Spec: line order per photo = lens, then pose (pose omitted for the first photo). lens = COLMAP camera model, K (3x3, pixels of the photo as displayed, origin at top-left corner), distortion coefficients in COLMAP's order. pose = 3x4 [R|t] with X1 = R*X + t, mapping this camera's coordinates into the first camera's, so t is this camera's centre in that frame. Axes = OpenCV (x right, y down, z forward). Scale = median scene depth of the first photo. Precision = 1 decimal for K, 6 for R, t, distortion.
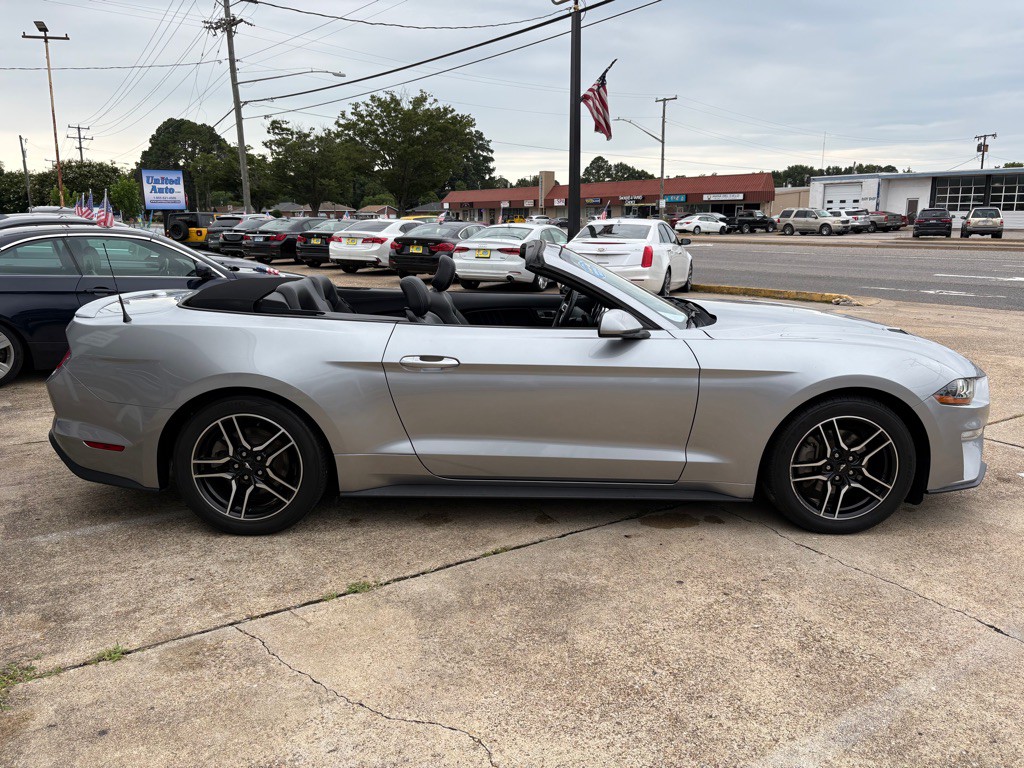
lens RADIAL K [[773.4, 0, 512.0], [0, 773.4, 384.0], [0, 0, 1]] dist [0.032189, -0.028548]
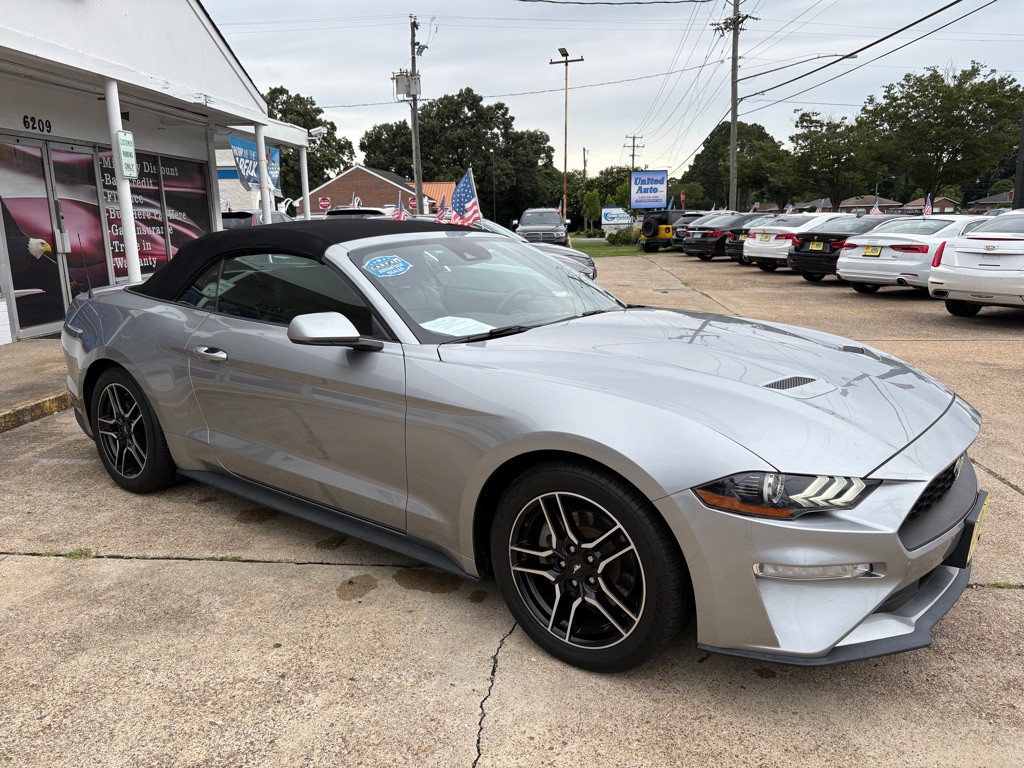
lens RADIAL K [[773.4, 0, 512.0], [0, 773.4, 384.0], [0, 0, 1]] dist [0.032189, -0.028548]
pose [[0.786321, 0.118725, -0.606303, 0.174738], [-0.116543, 0.992248, 0.043155, -0.016933], [0.606726, 0.036726, 0.794062, 0.096503]]
